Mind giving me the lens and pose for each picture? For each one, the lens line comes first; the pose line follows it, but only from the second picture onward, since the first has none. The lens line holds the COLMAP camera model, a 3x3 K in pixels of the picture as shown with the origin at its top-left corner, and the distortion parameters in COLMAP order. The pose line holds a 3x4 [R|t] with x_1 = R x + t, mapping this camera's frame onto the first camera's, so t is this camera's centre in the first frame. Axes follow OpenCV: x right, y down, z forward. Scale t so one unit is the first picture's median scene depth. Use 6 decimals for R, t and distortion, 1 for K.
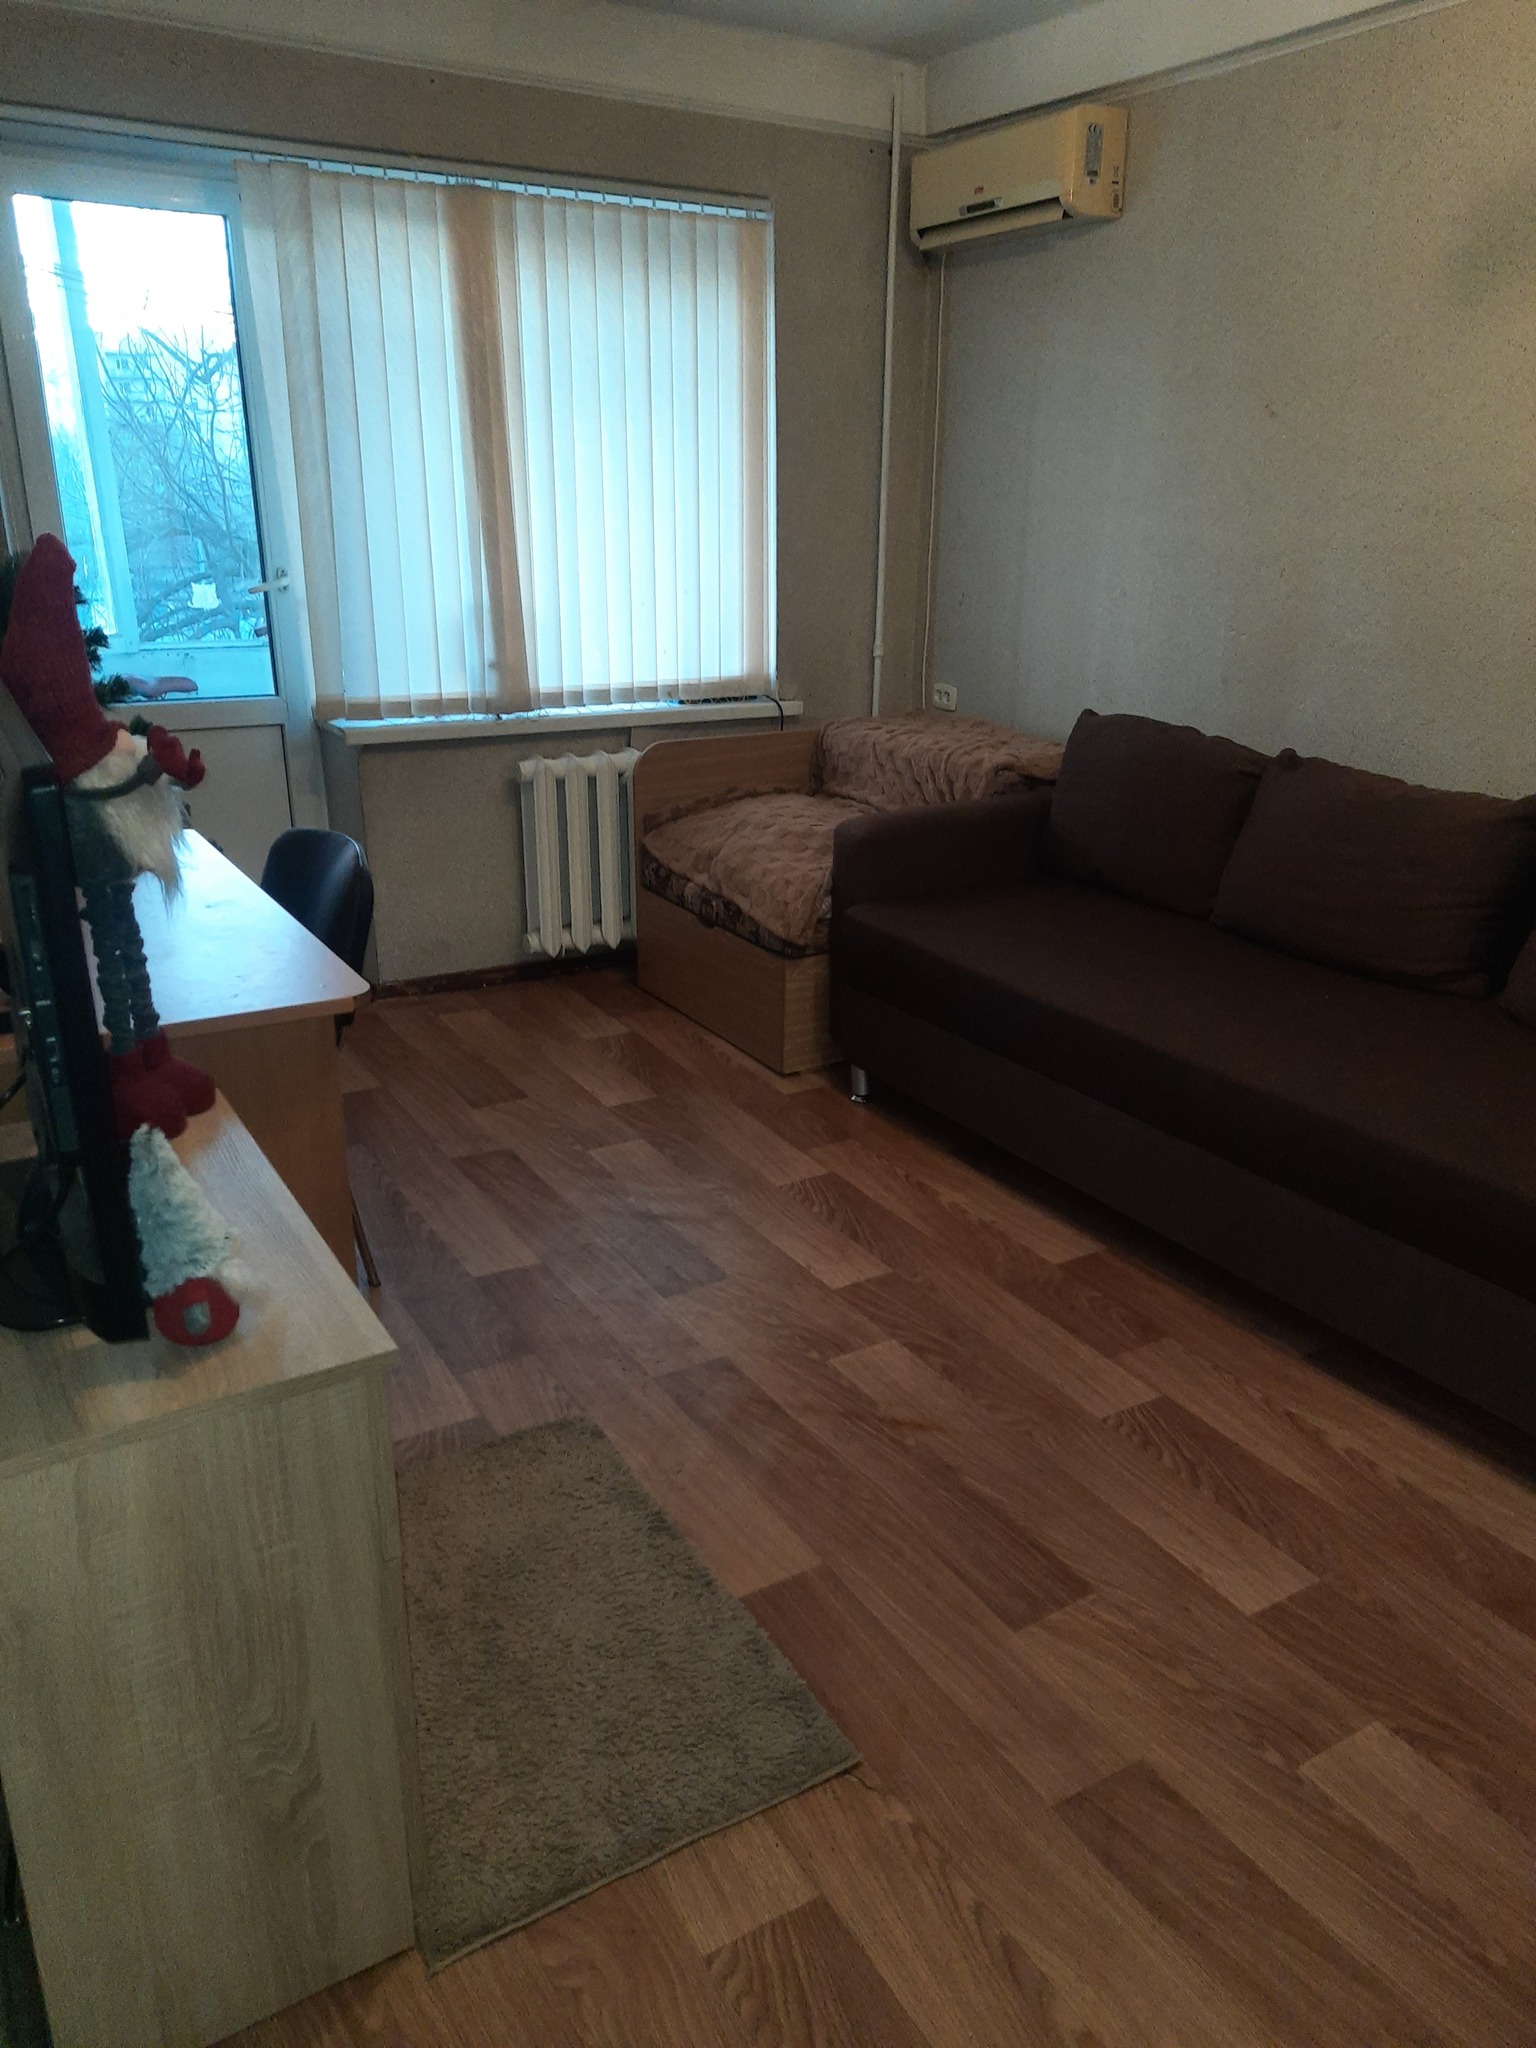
lens RADIAL K [[1490.6, 0, 770.3], [0, 1490.6, 1031.8], [0, 0, 1]] dist [0.079045, -0.067042]
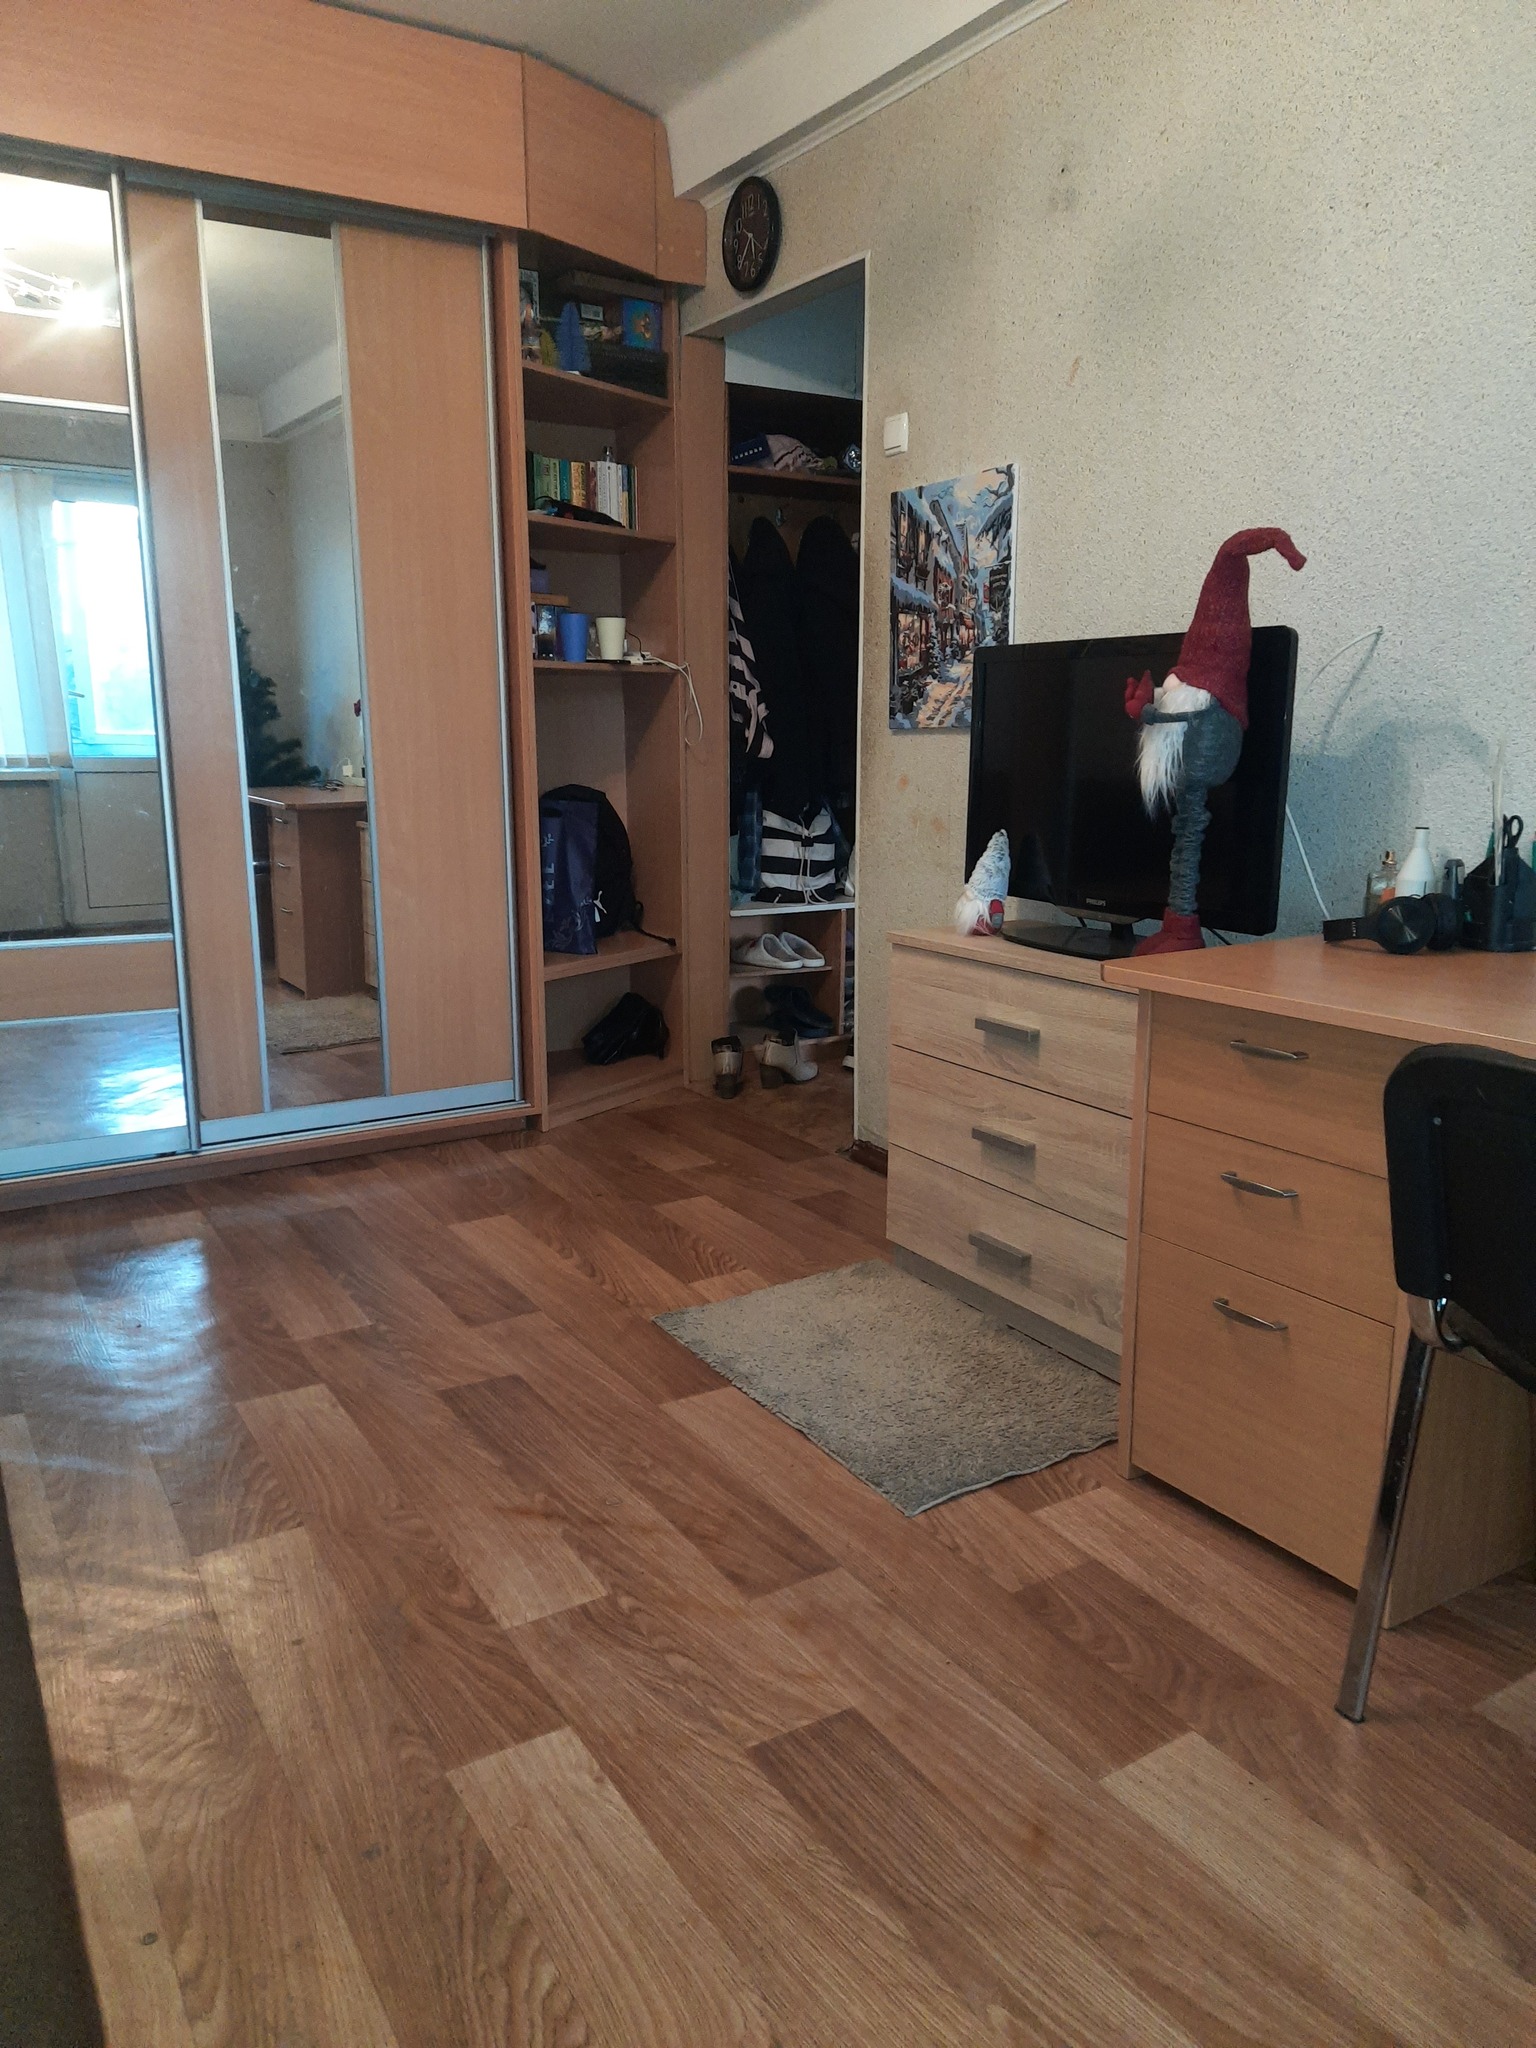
lens RADIAL K [[1490.6, 0, 770.3], [0, 1490.6, 1031.8], [0, 0, 1]] dist [0.079045, -0.067042]
pose [[-0.999910, -0.010696, -0.008078, -0.027811], [-0.013338, 0.853739, 0.520530, -0.349564], [0.001329, 0.520591, -0.853805, 1.299006]]
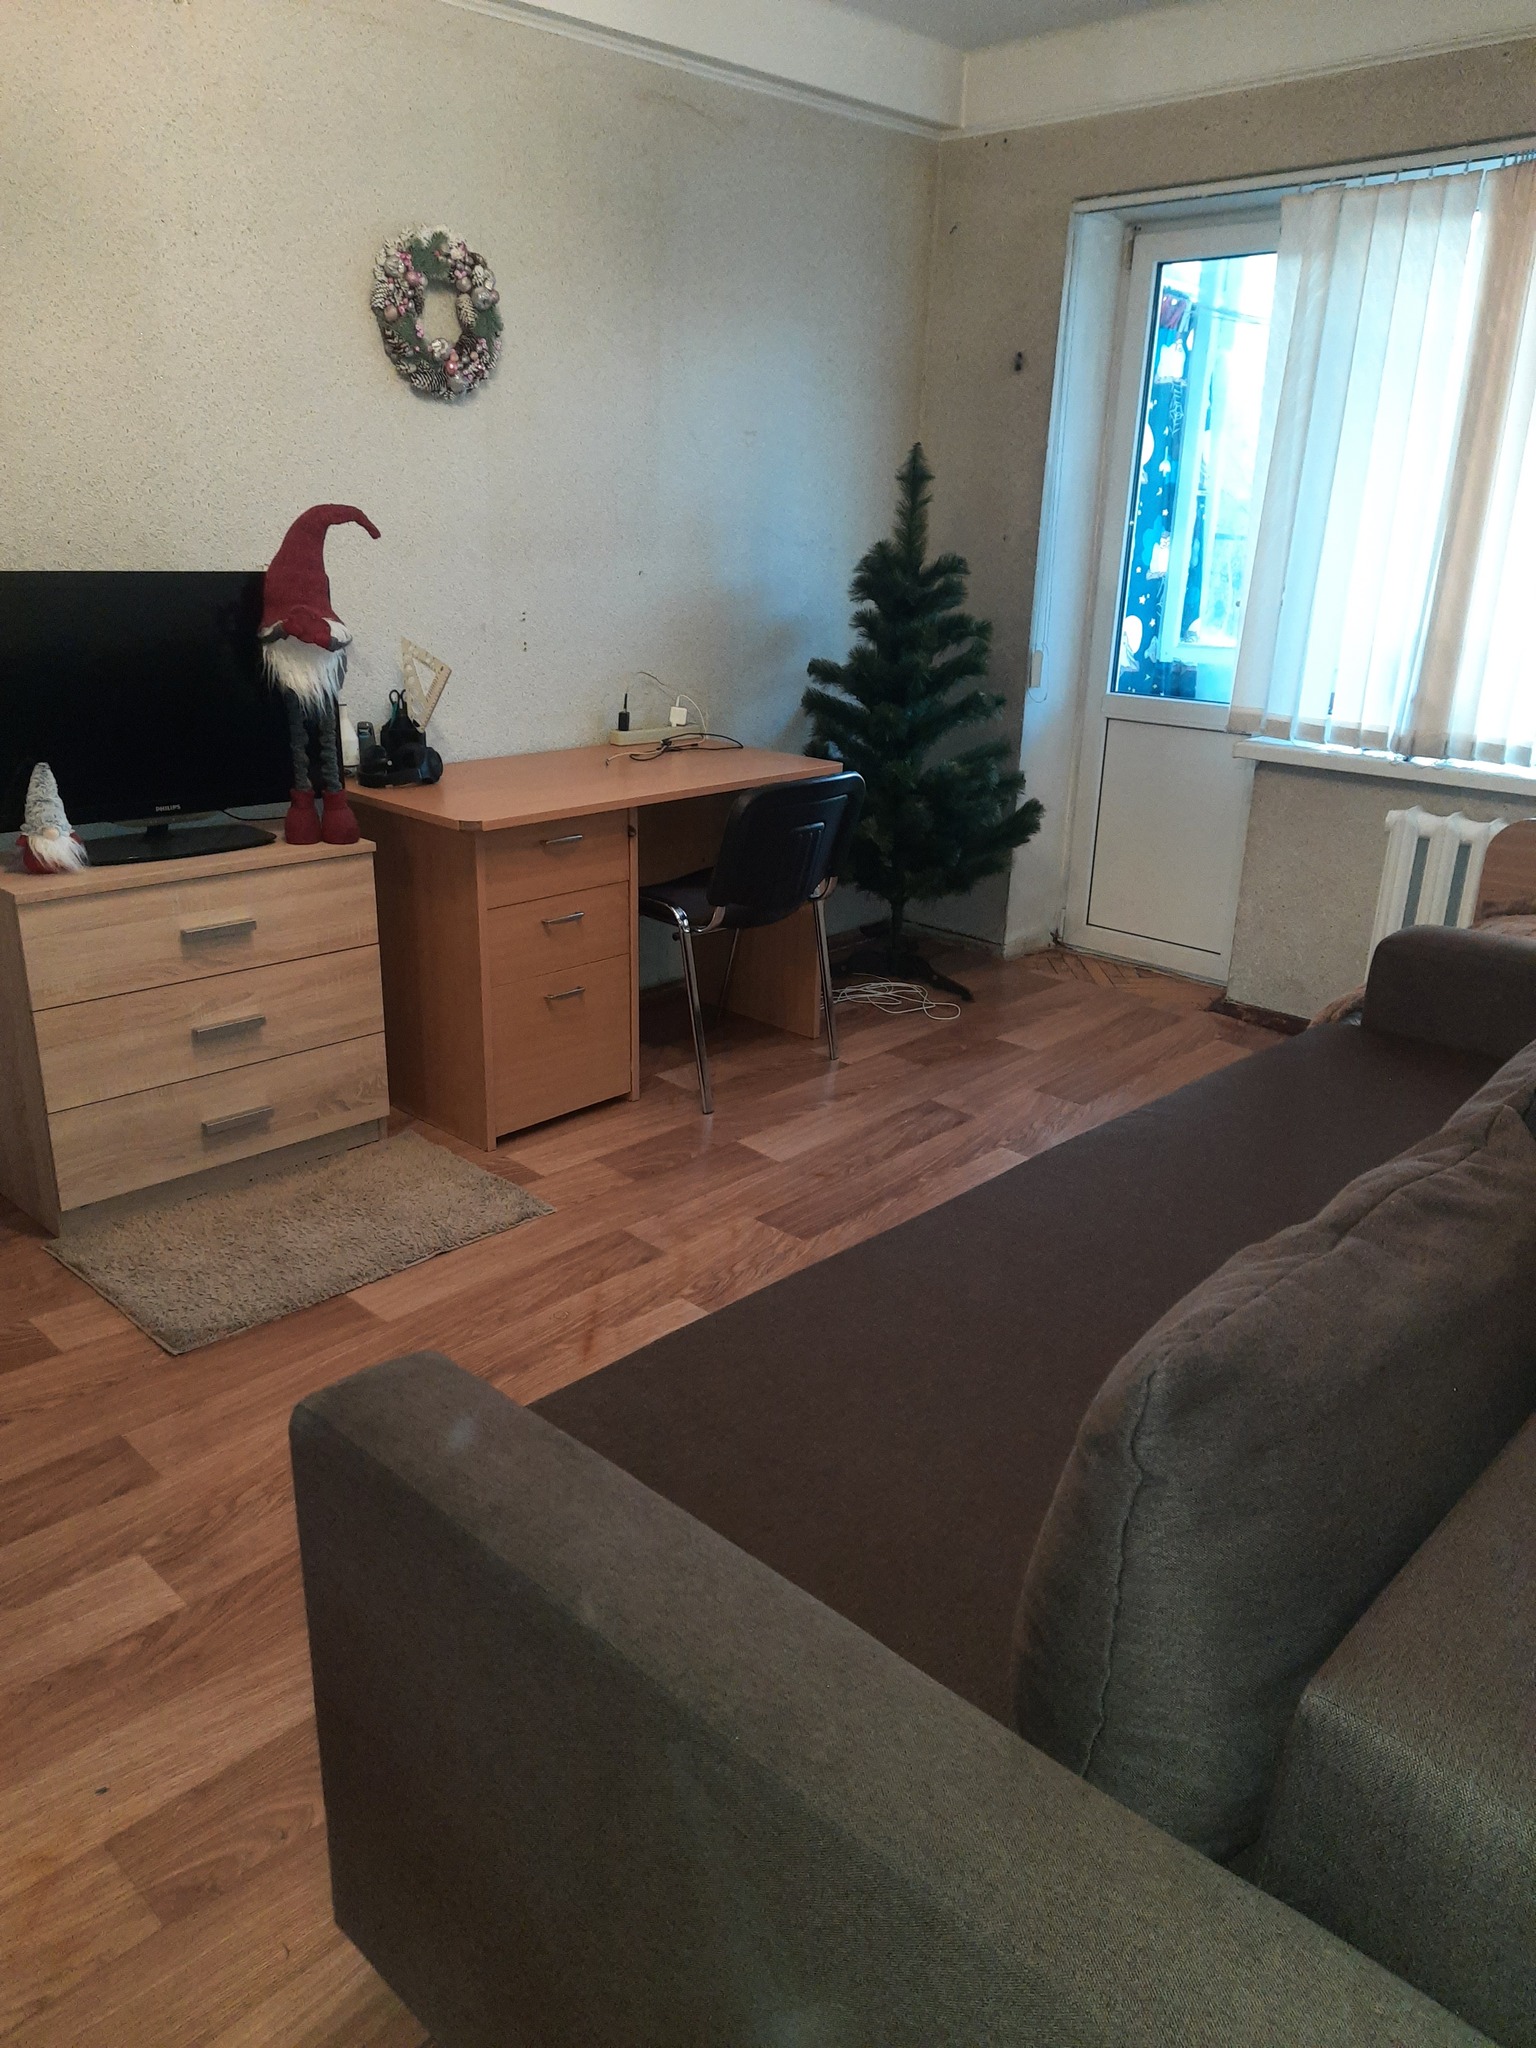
lens RADIAL K [[1490.6, 0, 770.3], [0, 1490.6, 1031.8], [0, 0, 1]] dist [0.079045, -0.067042]
pose [[0.260019, 0.316467, -0.912271, 0.842704], [-0.347062, 0.912263, 0.217544, -0.180373], [0.901076, 0.260049, 0.347039, 0.558631]]
